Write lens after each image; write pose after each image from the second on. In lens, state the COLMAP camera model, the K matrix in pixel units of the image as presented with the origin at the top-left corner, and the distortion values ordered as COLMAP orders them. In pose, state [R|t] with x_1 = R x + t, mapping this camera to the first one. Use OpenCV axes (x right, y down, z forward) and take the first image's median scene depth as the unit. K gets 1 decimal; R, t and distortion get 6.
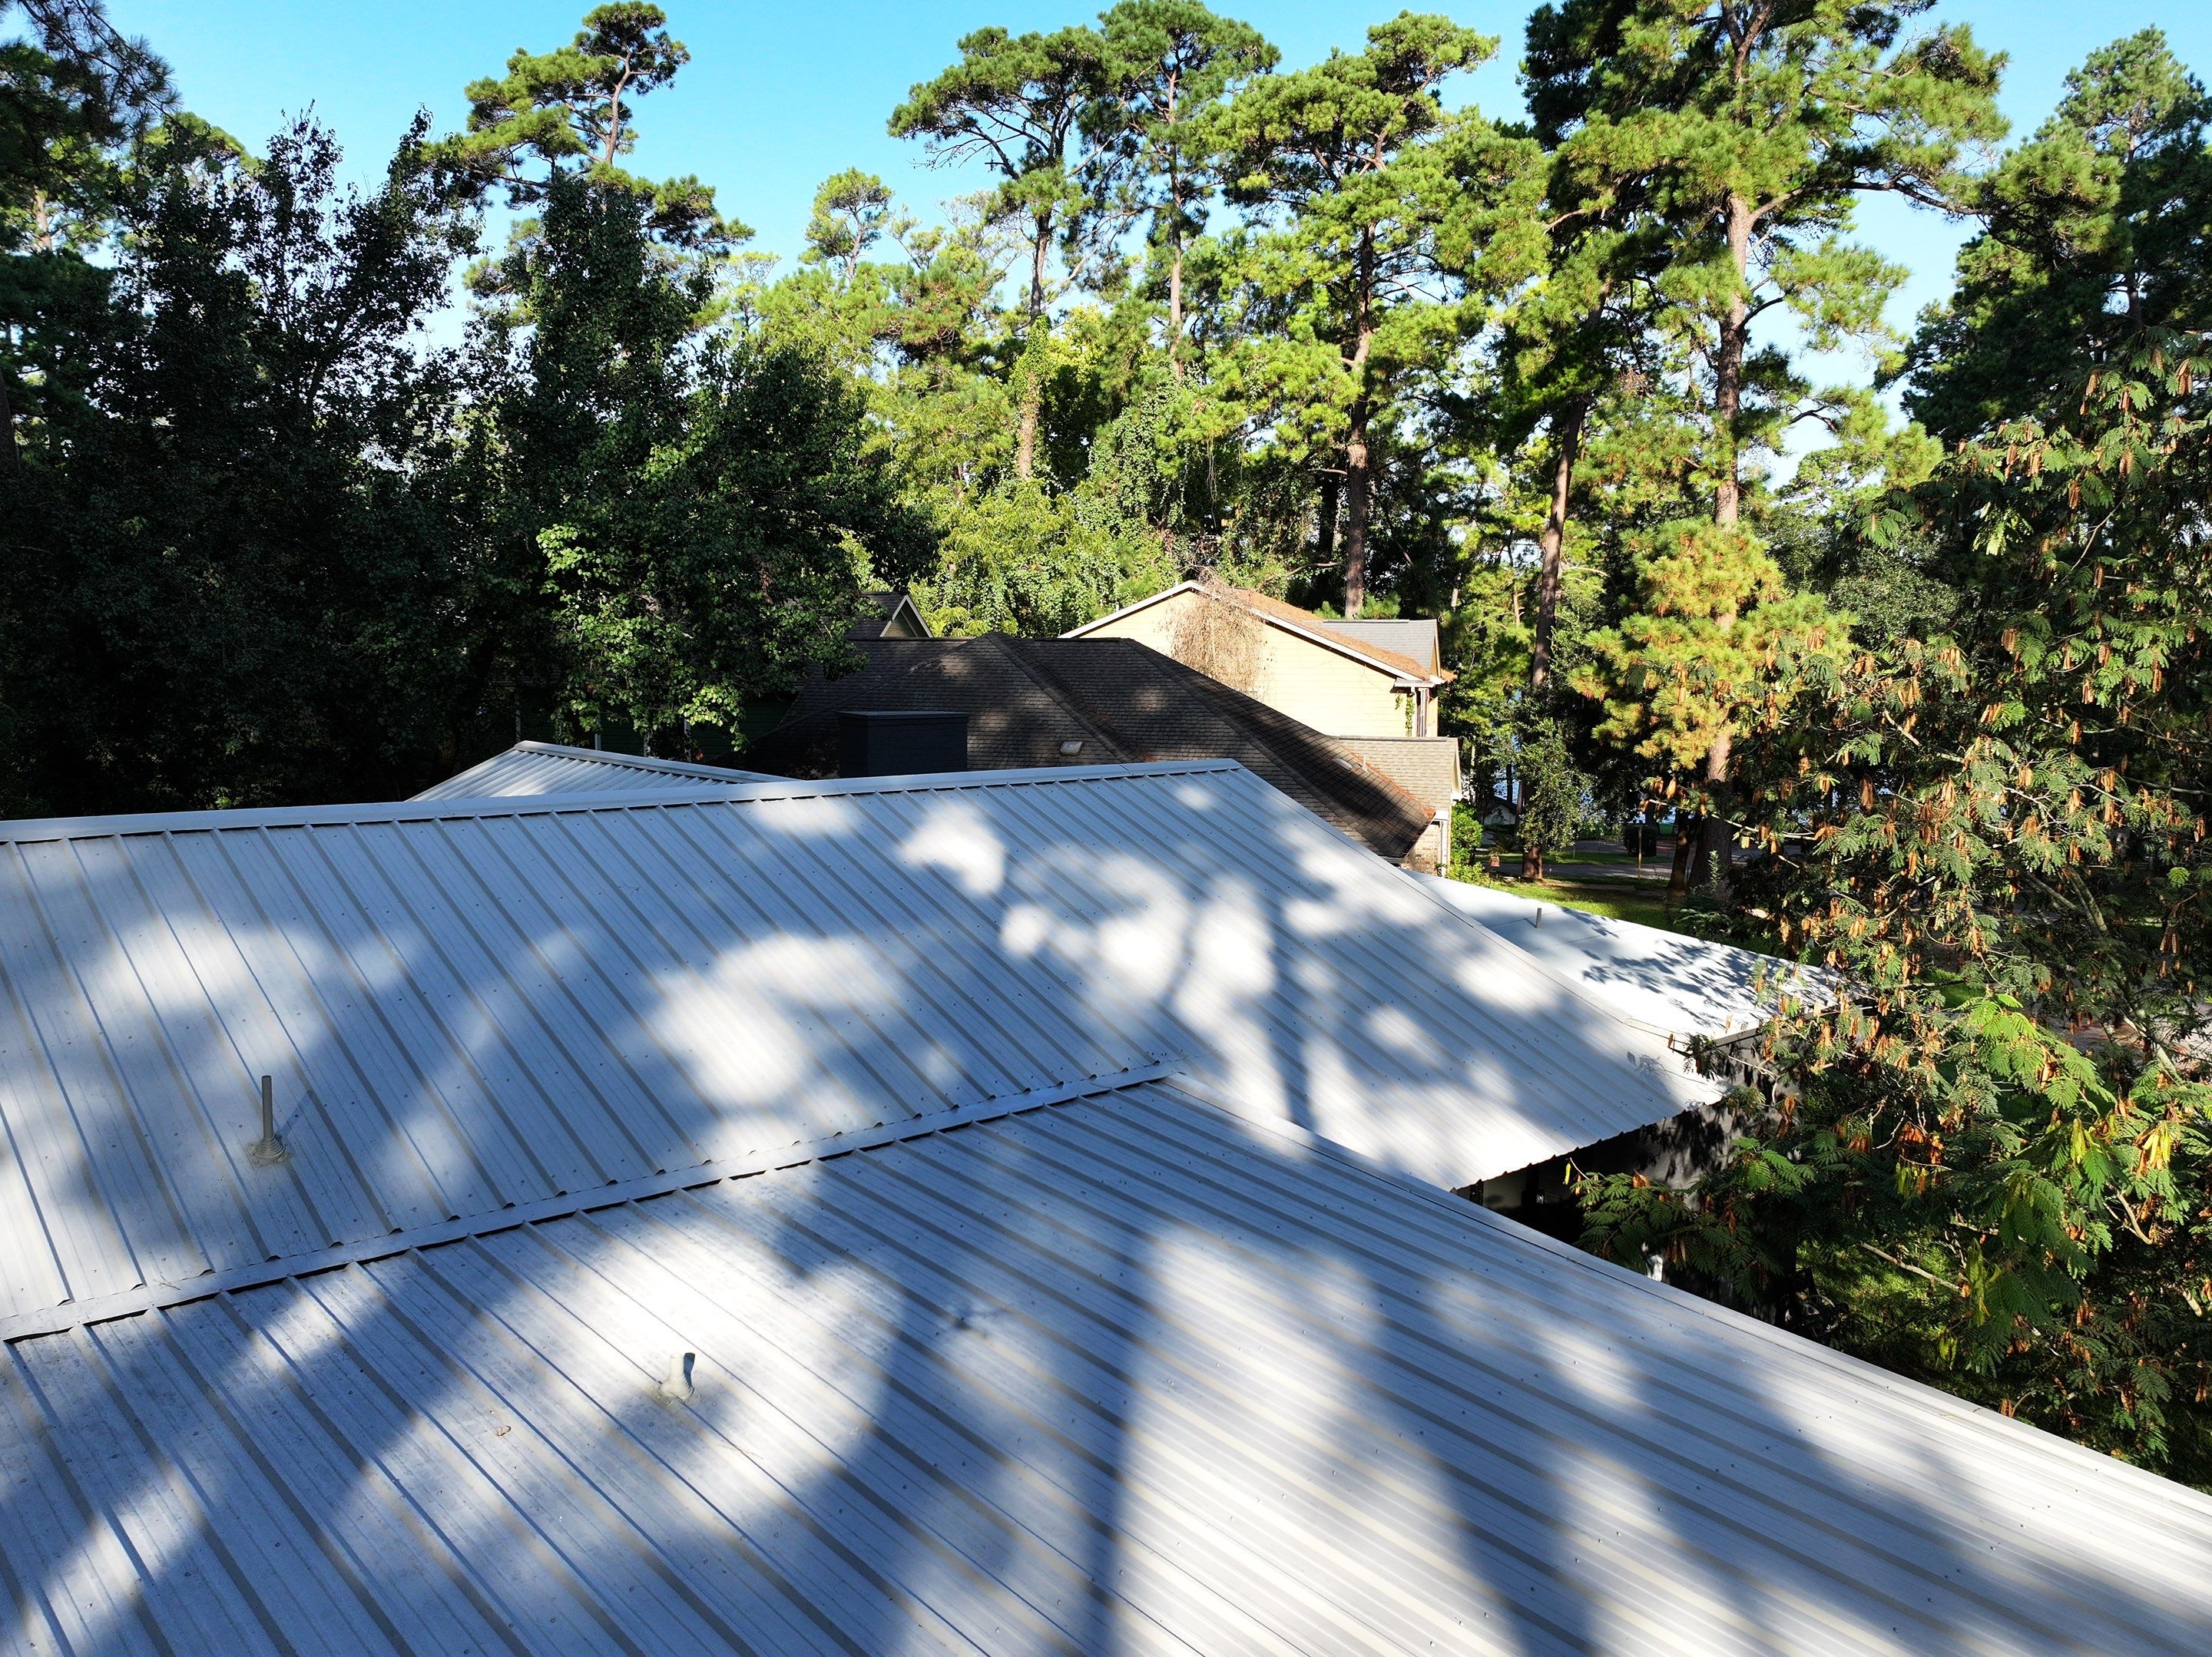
lens RADIAL K [[1774.1, 0, 1106.0], [0, 1774.1, 828.5], [0, 0, 1]] dist [0.005635, 0.008881]
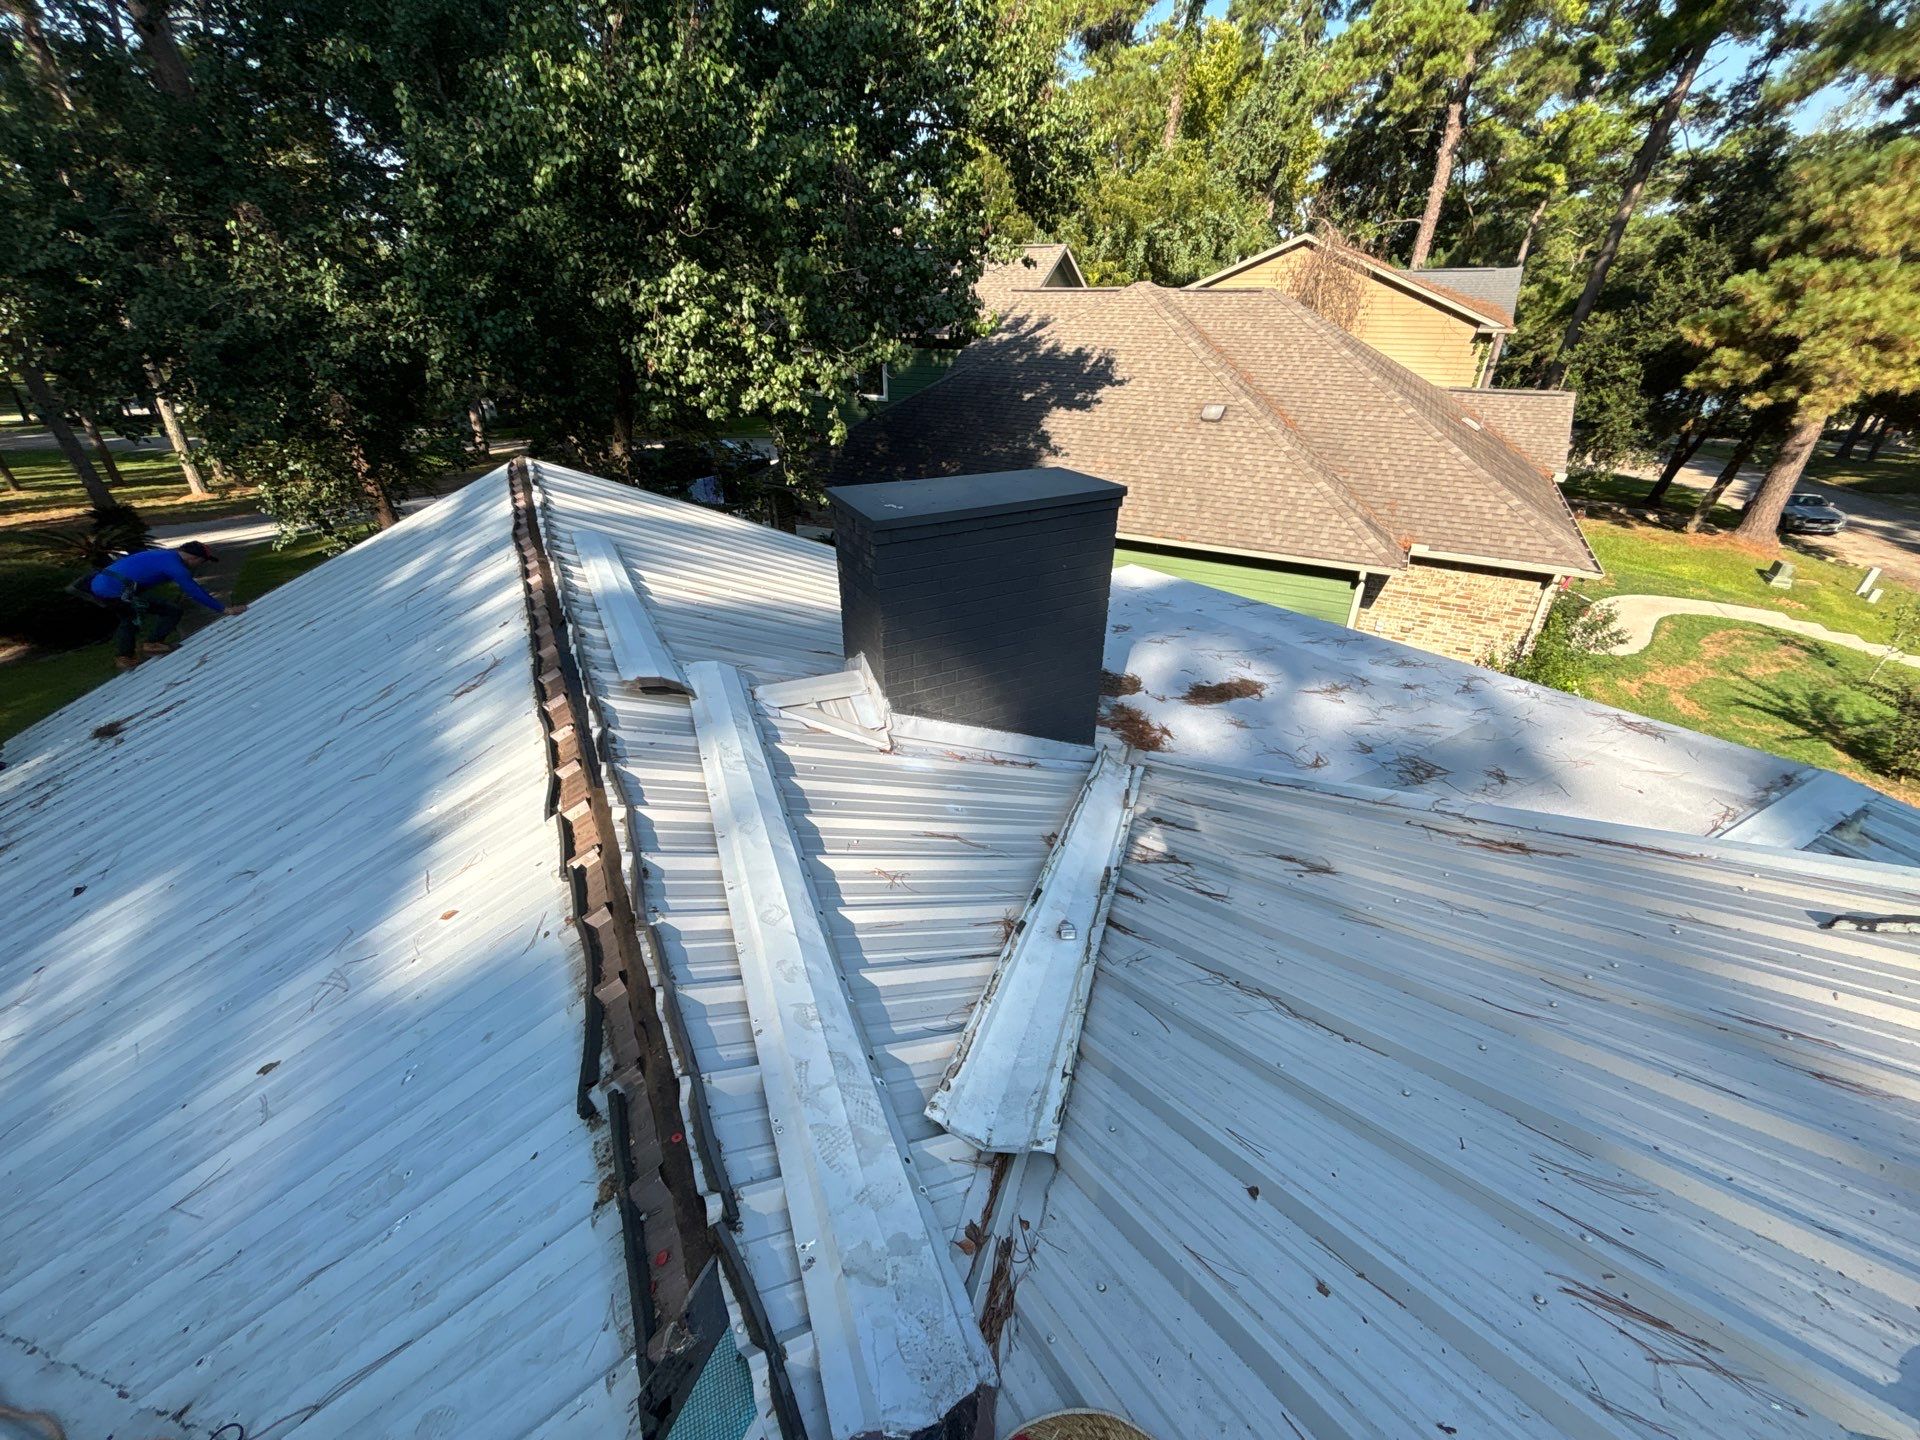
lens RADIAL K [[788.9, 0, 957.5], [0, 788.9, 710.6], [0, 0, 1]] dist [0.001055, 0.001634]
pose [[0.970104, 0.109228, -0.216719, -0.027607], [-0.019676, 0.925450, 0.378359, -0.034129], [0.241890, -0.362784, 0.899932, 0.310182]]
